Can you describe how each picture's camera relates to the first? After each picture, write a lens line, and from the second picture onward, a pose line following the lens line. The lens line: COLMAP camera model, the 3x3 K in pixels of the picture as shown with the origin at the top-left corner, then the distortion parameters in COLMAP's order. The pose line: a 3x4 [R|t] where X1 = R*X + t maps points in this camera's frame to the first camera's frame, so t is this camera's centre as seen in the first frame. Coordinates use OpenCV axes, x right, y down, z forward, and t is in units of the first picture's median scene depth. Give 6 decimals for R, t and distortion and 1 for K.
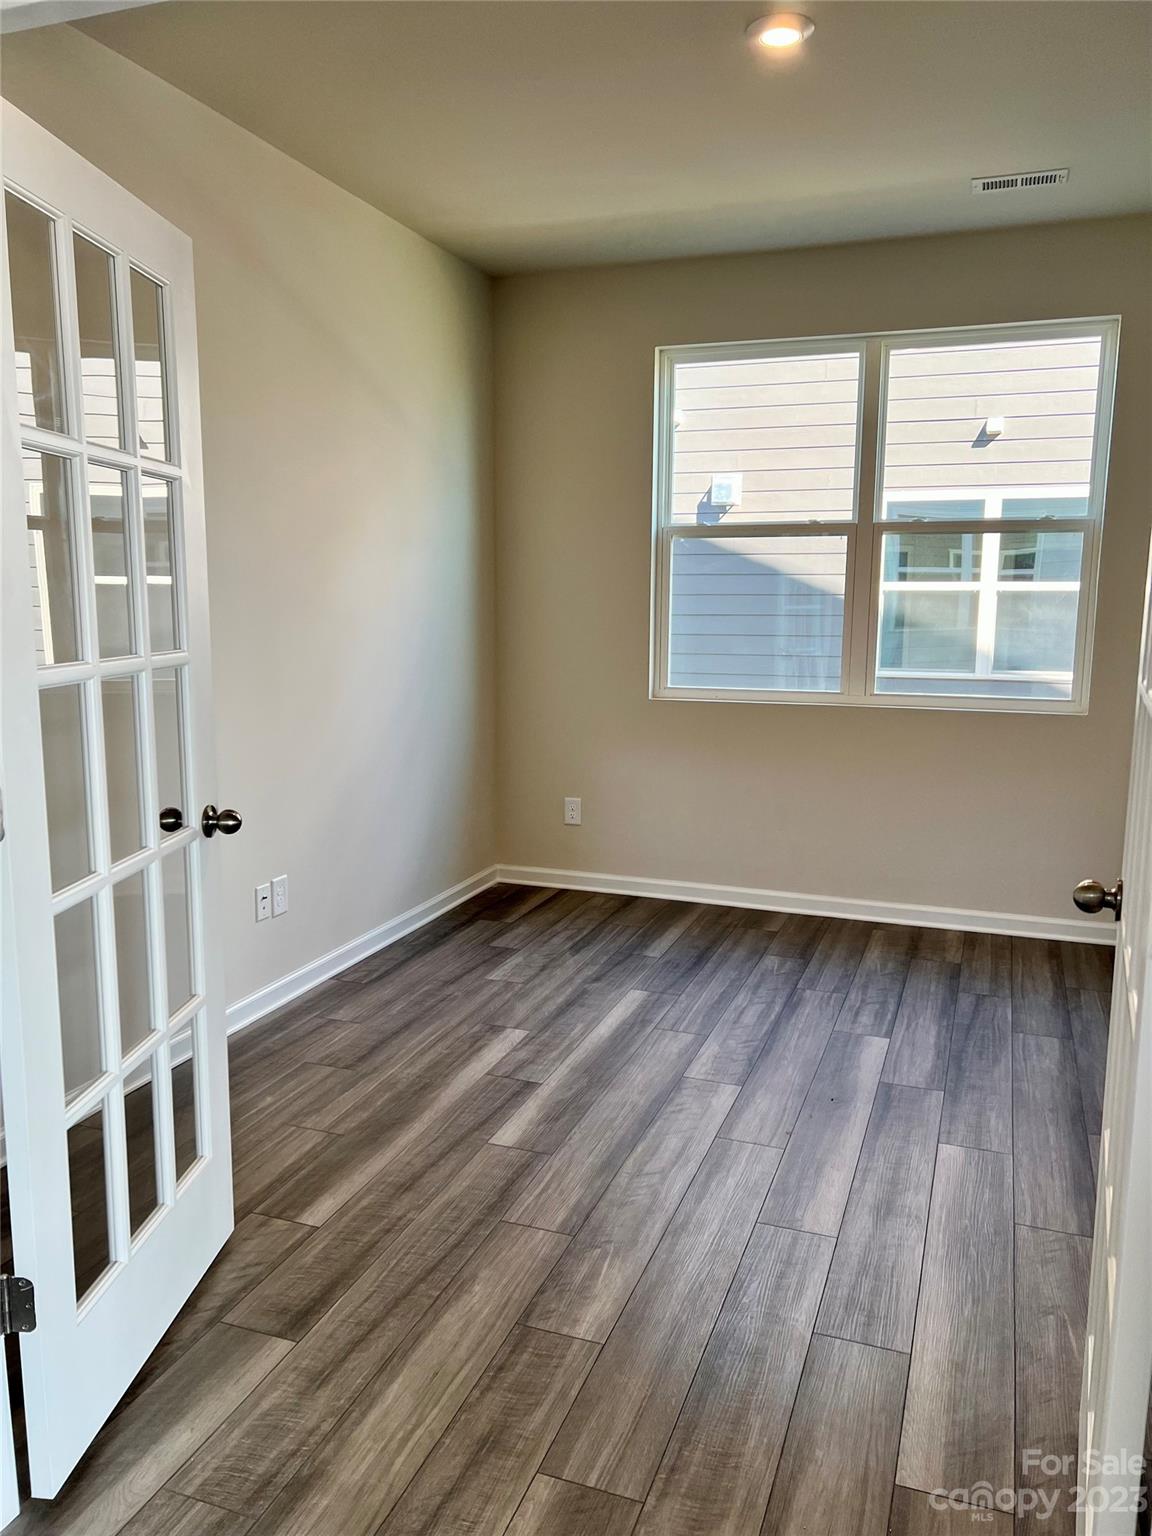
lens RADIAL K [[1162.4, 0, 574.3], [0, 1162.4, 779.9], [0, 0, 1]] dist [0.035073, -0.010290]
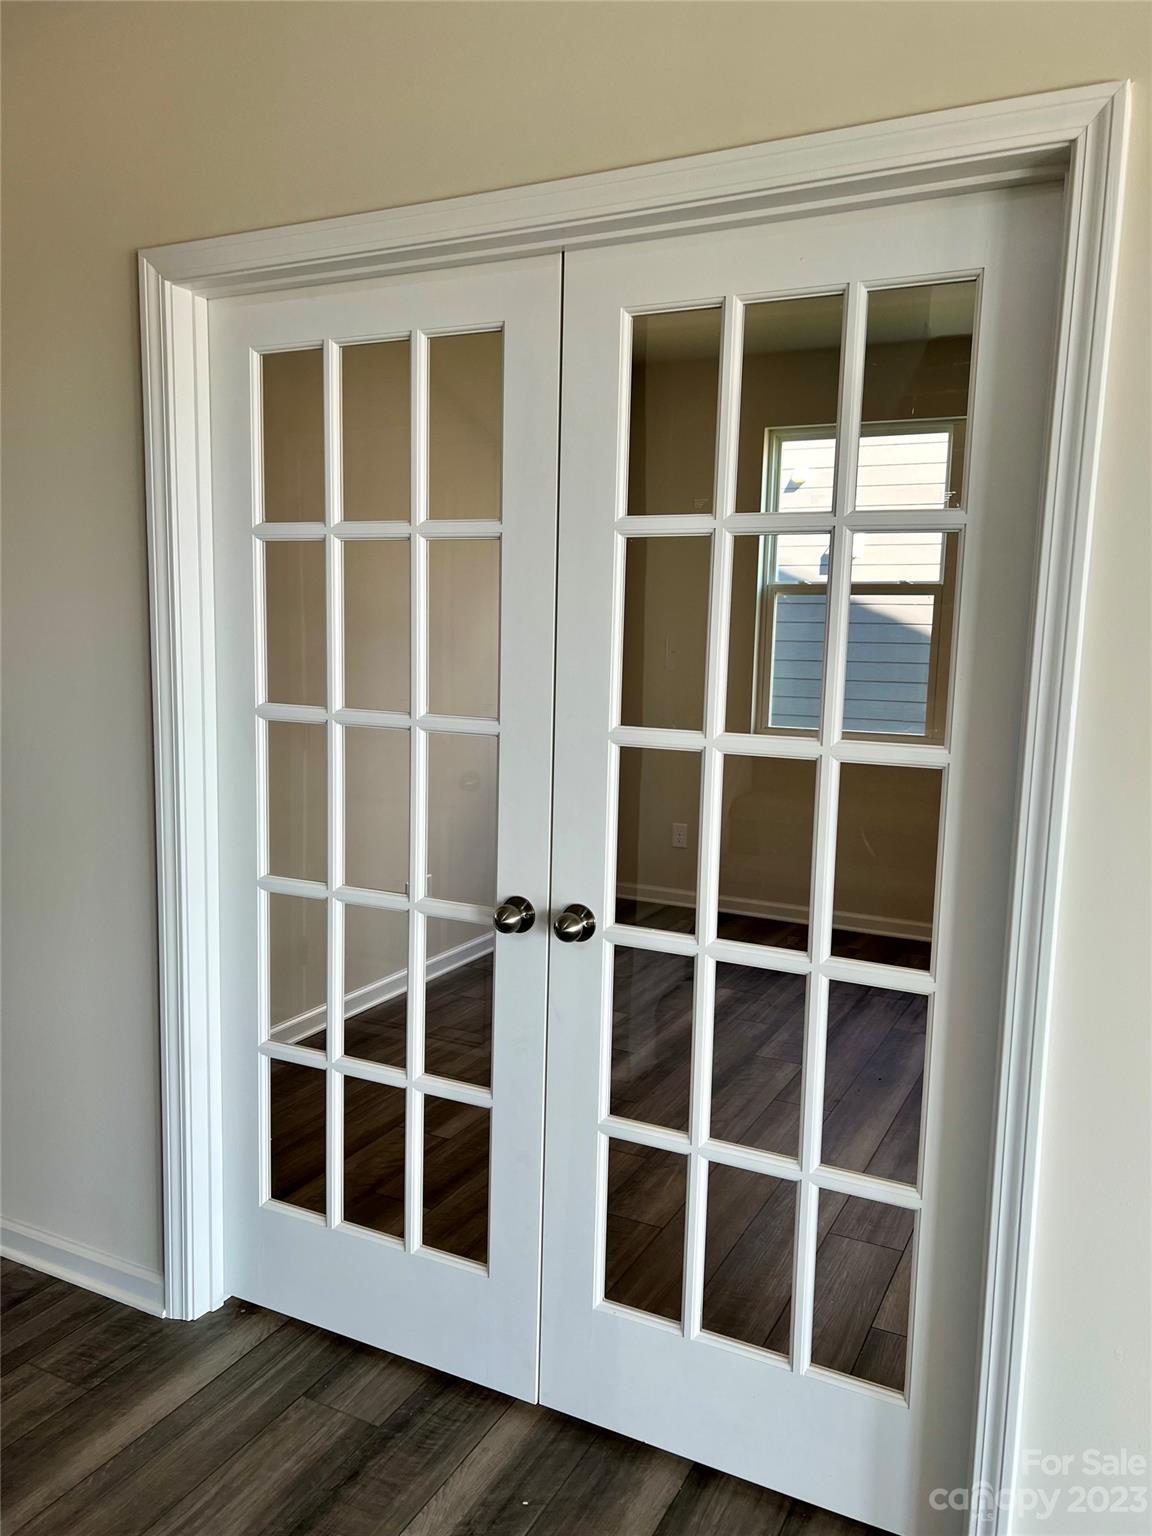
lens RADIAL K [[1147.6, 0, 576.0], [0, 1147.6, 768.0], [0, 0, 1]] dist [0.059493, -0.102982]
pose [[0.993260, 0.030453, -0.111838, 0.045390], [-0.035179, 0.998559, -0.040529, 0.022655], [0.110443, 0.044190, 0.992900, -0.239222]]
